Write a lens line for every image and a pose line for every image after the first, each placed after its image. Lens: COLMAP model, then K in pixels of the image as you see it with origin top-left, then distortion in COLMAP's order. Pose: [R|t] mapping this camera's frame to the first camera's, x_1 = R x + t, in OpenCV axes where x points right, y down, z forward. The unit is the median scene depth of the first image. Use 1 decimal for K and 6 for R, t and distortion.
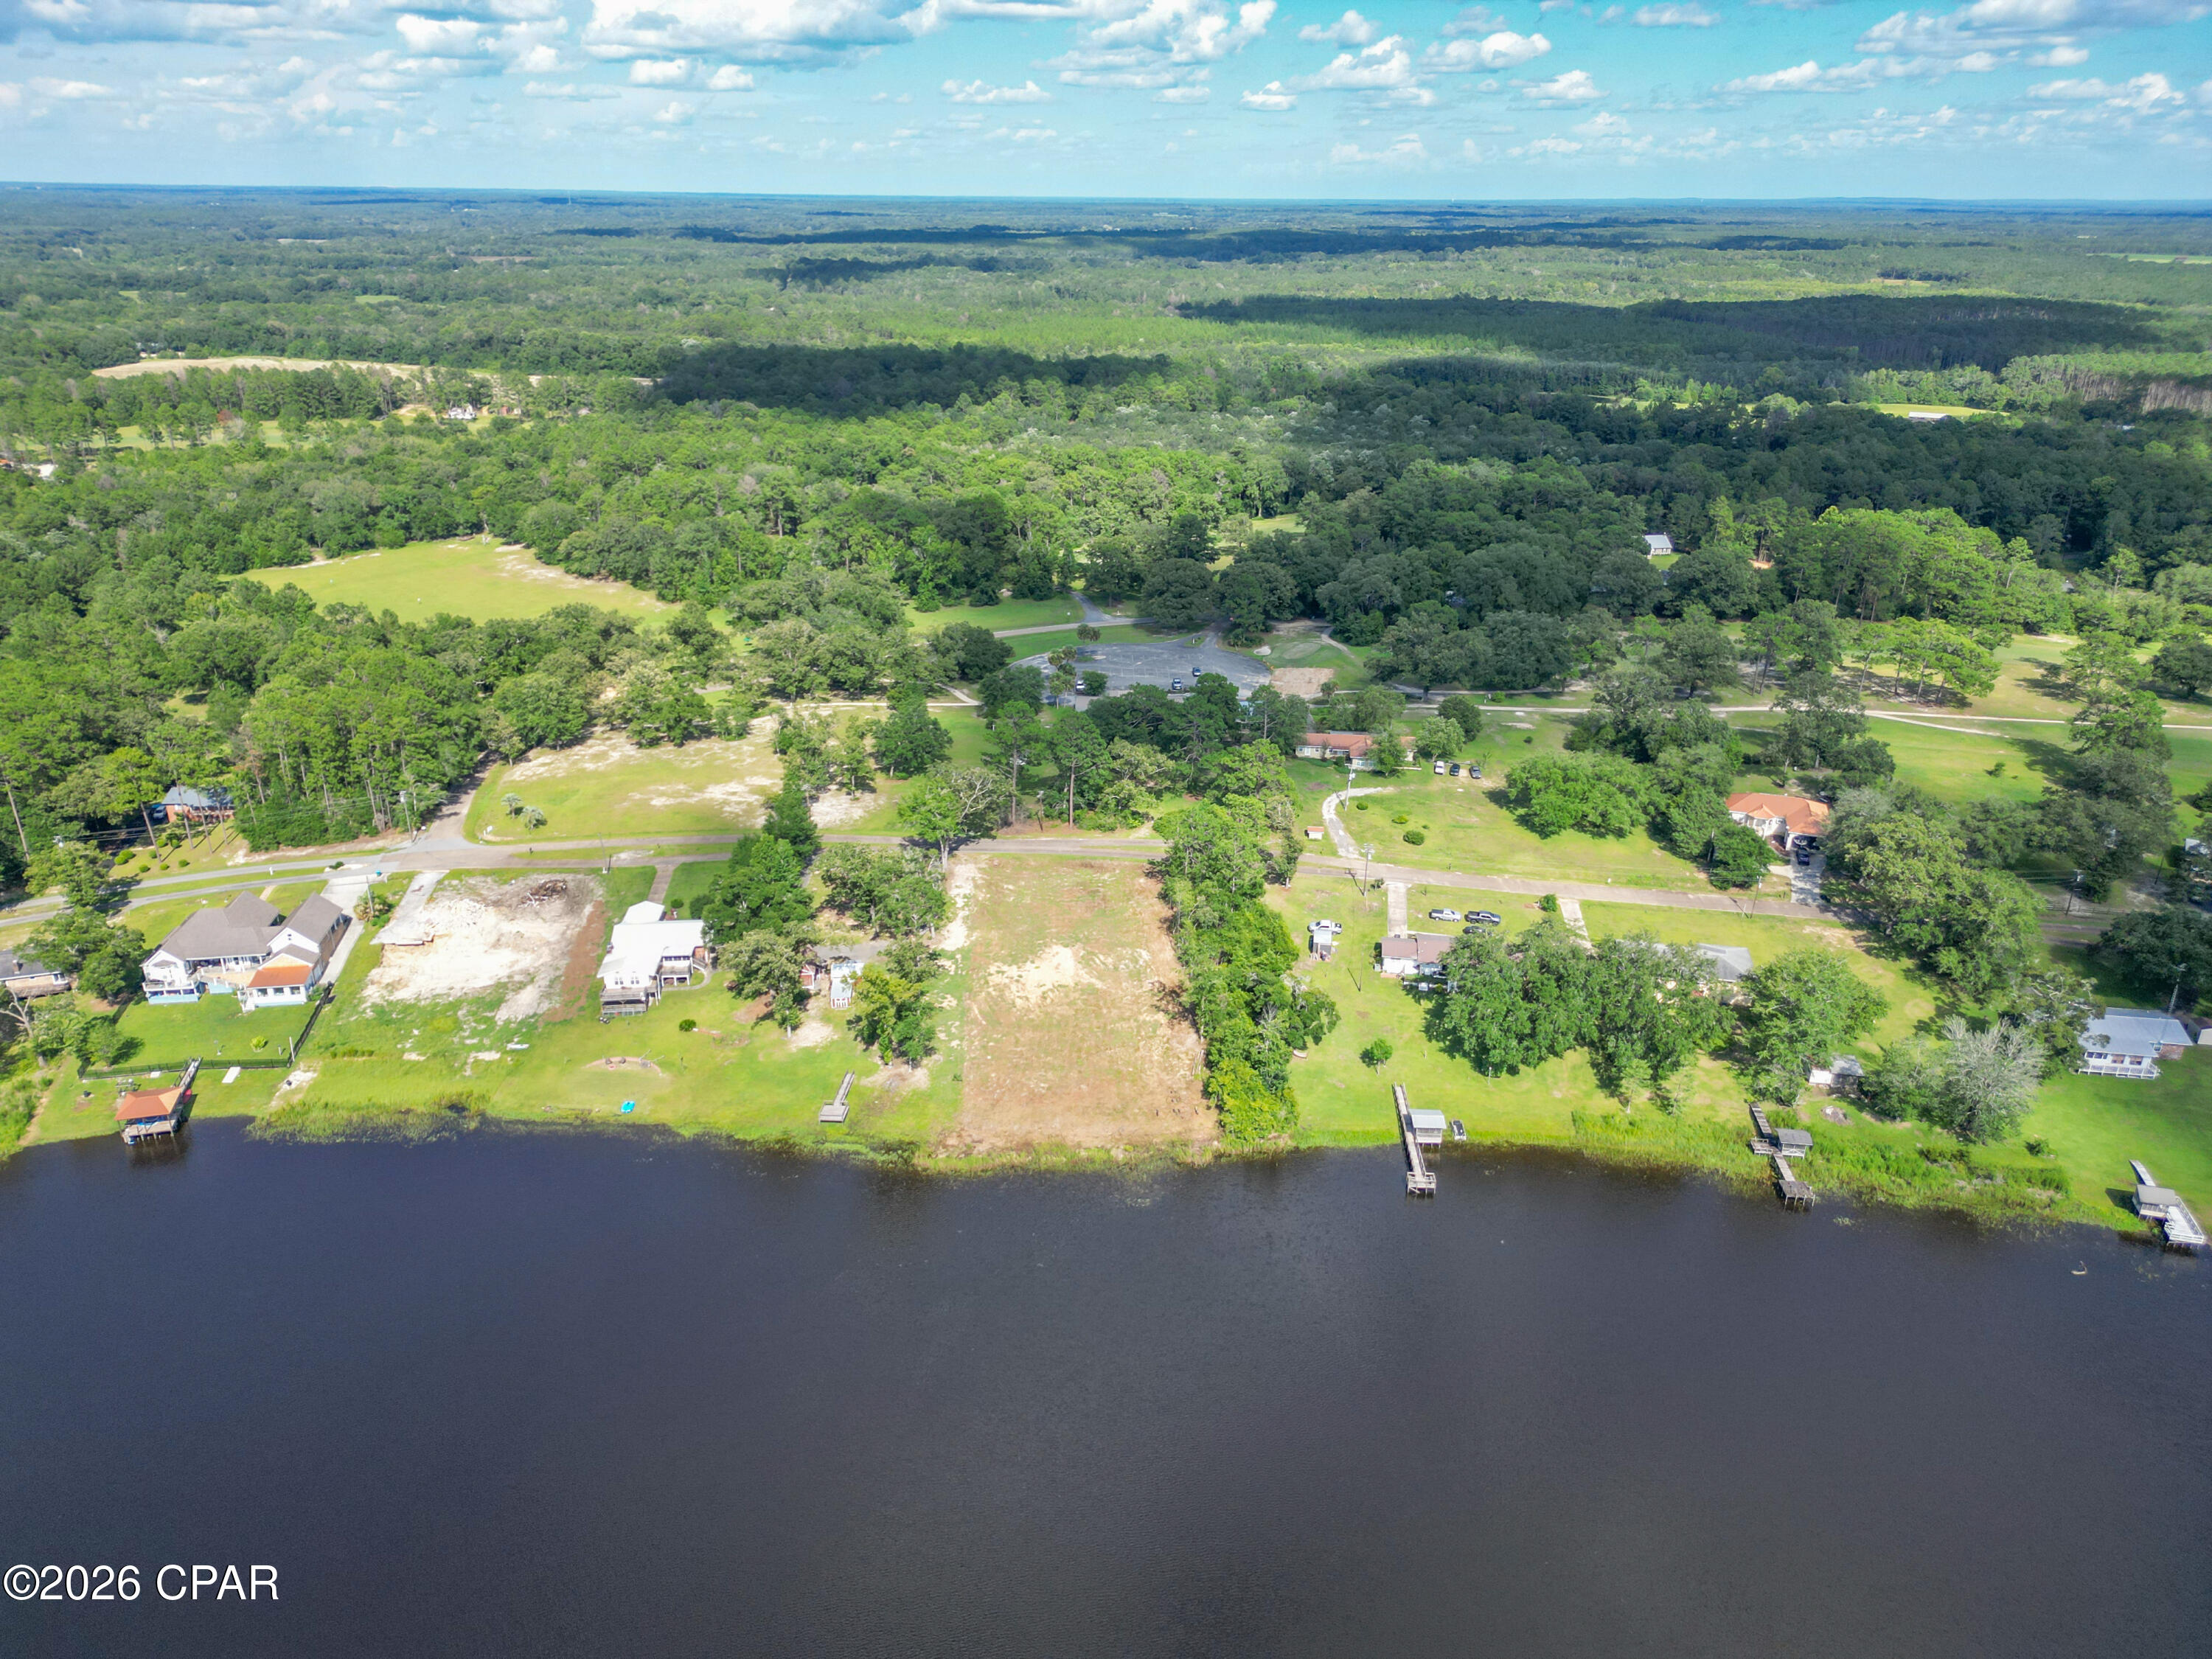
lens RADIAL K [[1543.9, 0, 1106.0], [0, 1543.9, 829.5], [0, 0, 1]] dist [0.045810, 0.000859]
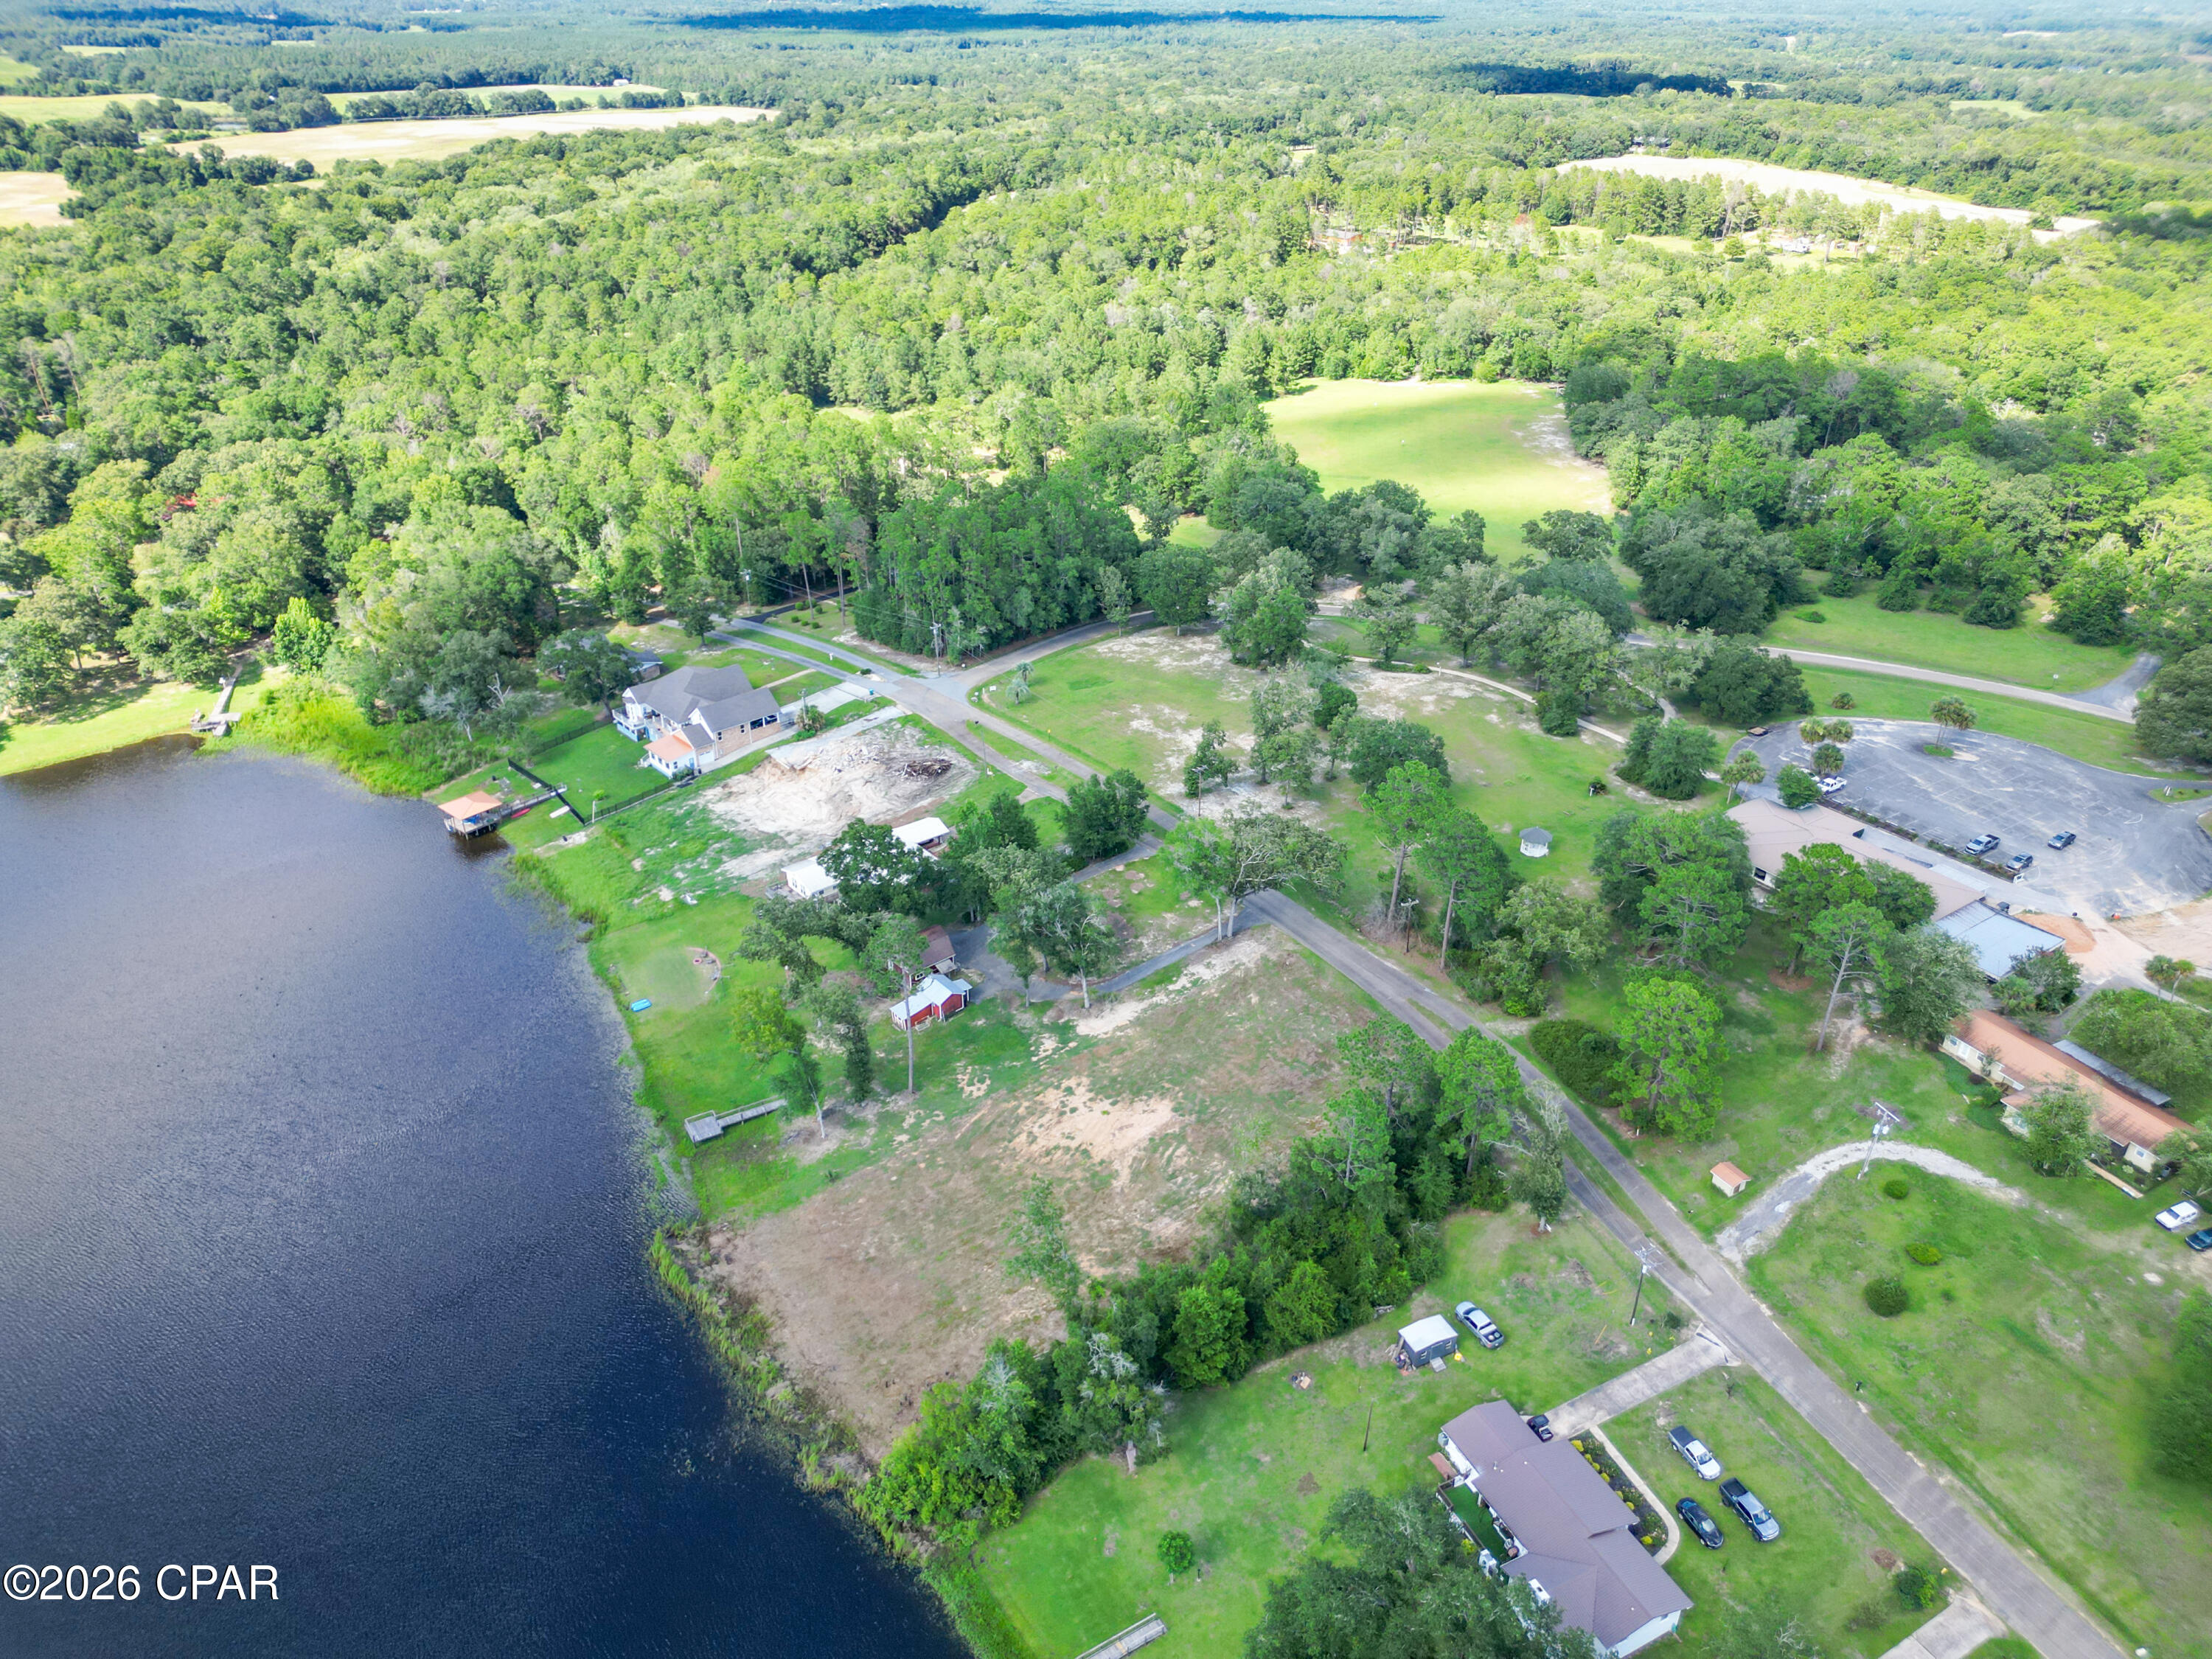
lens RADIAL K [[1546.8, 0, 1106.0], [0, 1546.8, 829.5], [0, 0, 1]] dist [0.067820, -0.069290]
pose [[0.561561, 0.398805, -0.724985, 0.391249], [-0.316914, 0.913035, 0.256773, -0.199566], [0.764339, 0.085564, 0.639112, 0.483506]]
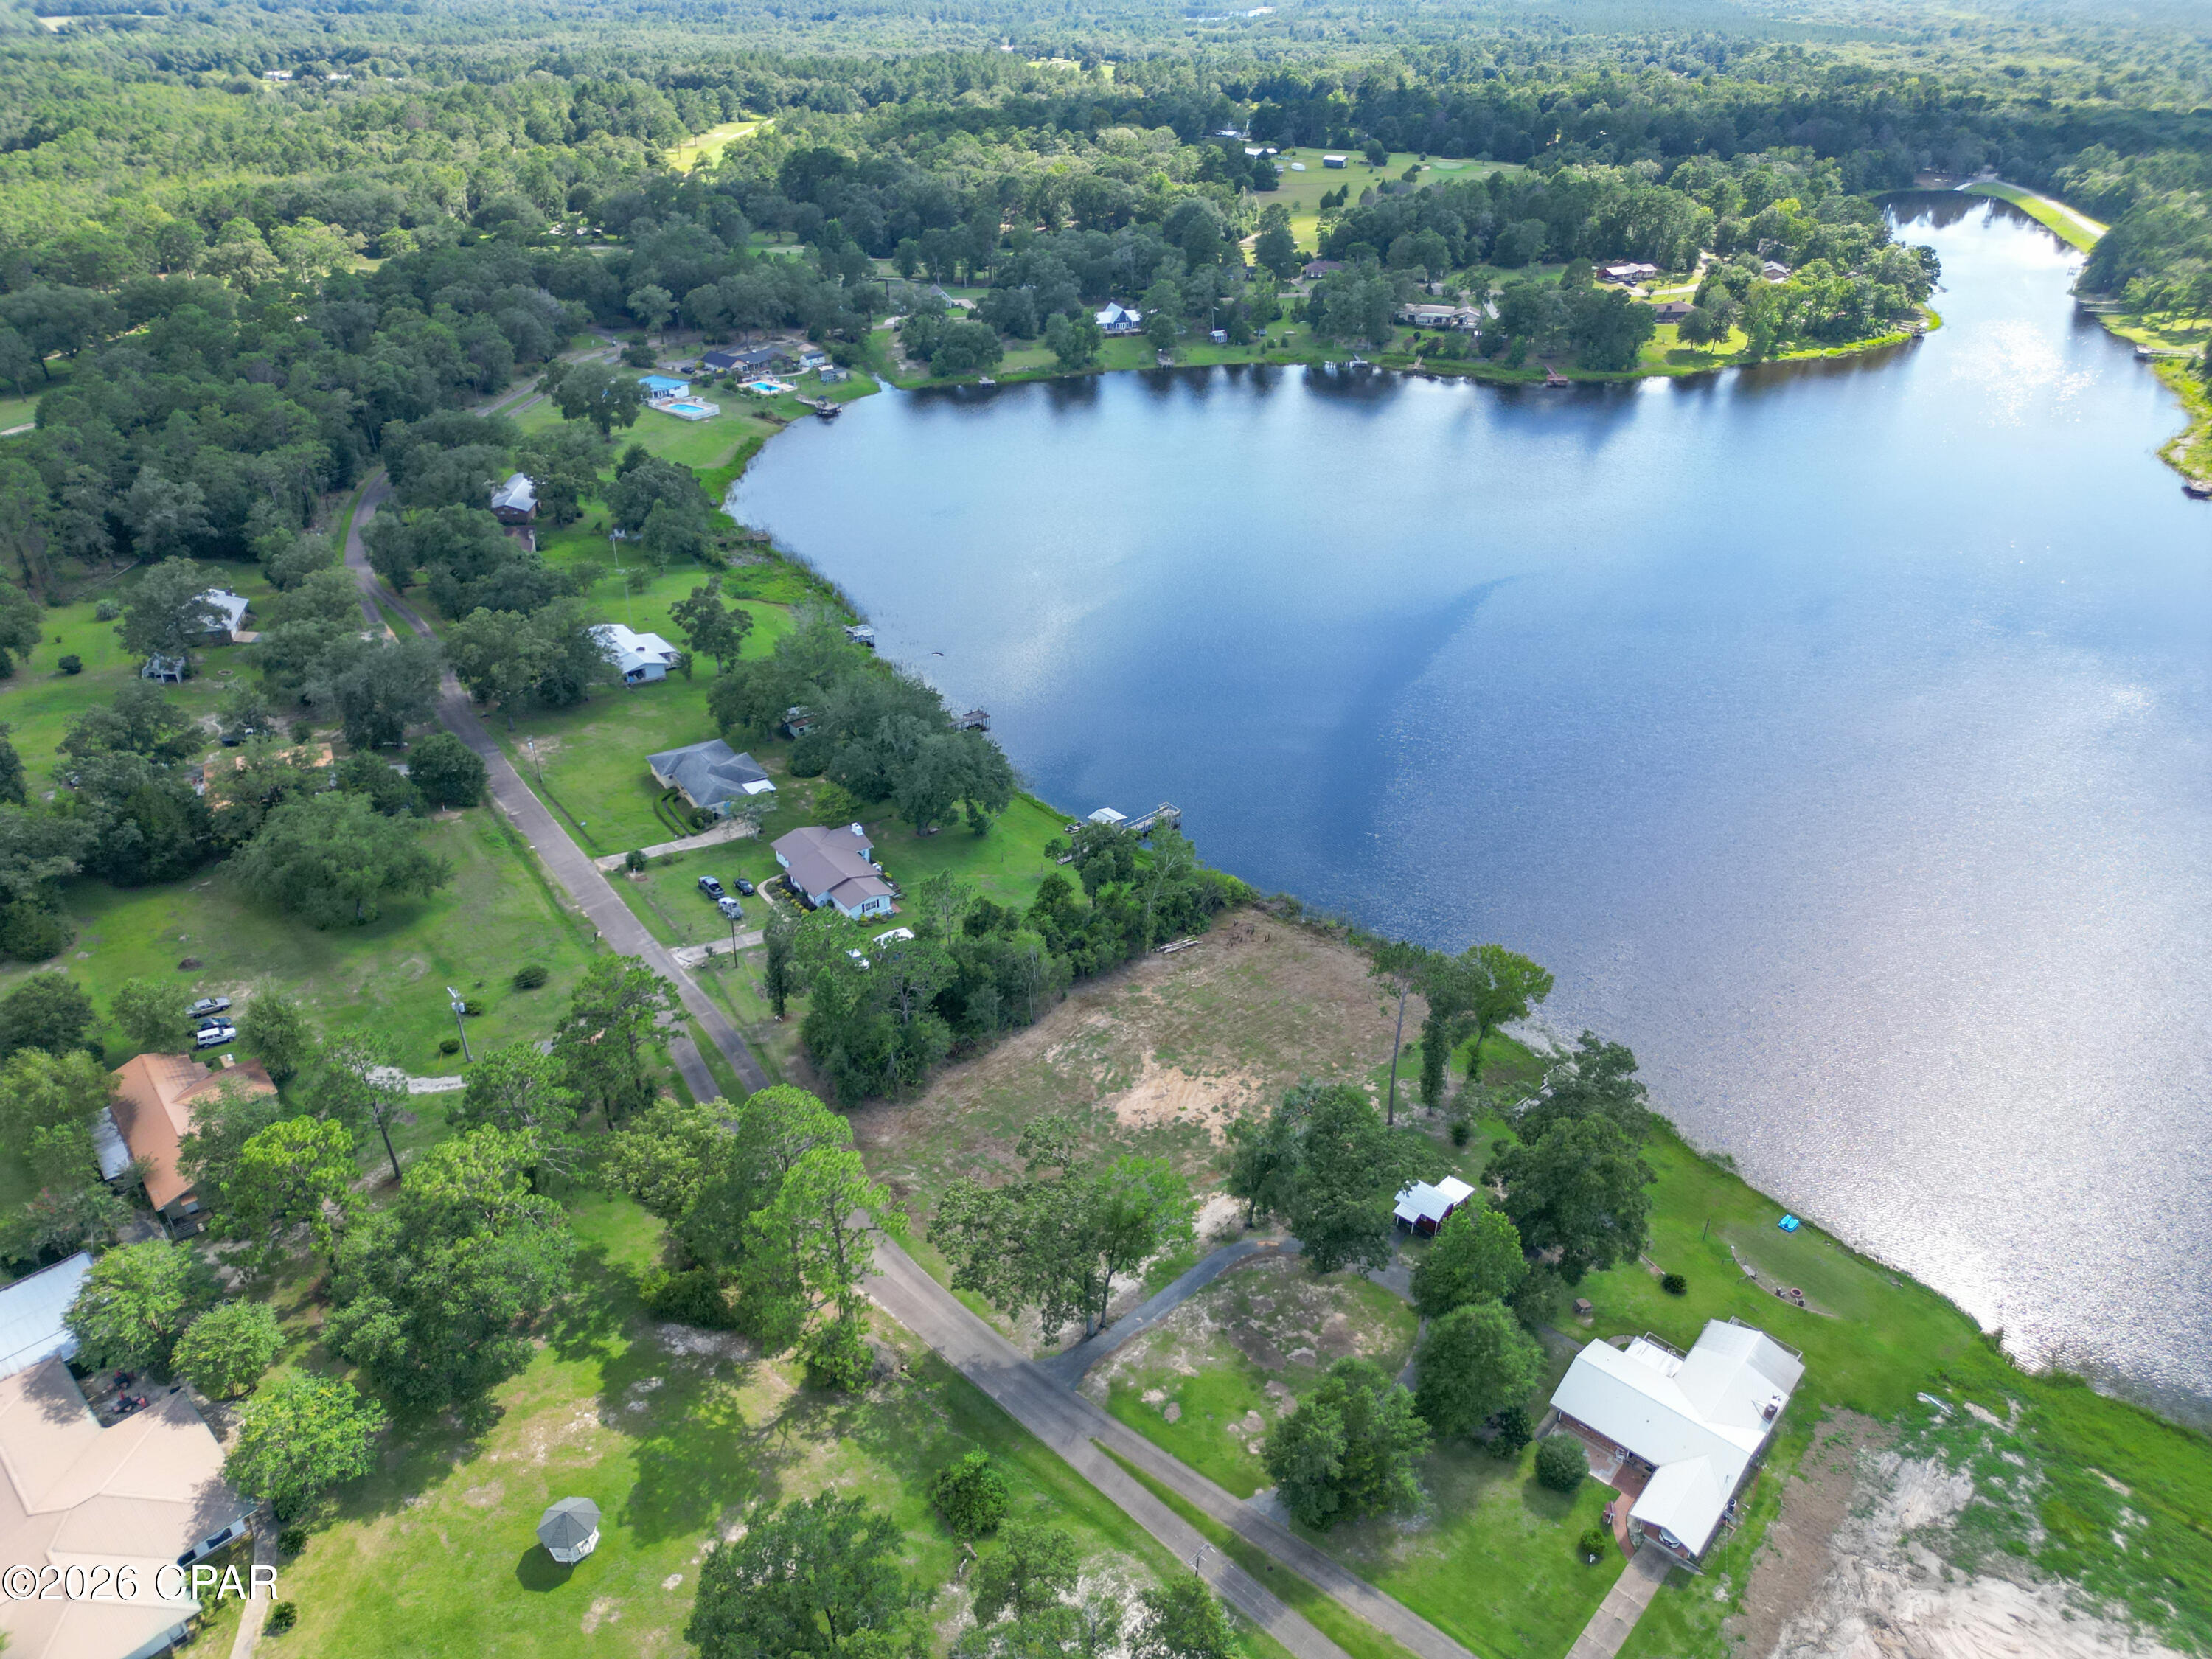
lens RADIAL K [[1536.1, 0, 1106.0], [0, 1536.1, 829.5], [0, 0, 1]] dist [0.058851, -0.042983]
pose [[-0.707870, -0.364600, 0.604969, -0.371992], [0.260343, 0.661507, 0.703300, -0.465077], [-0.656614, 0.655344, -0.373340, 1.105439]]
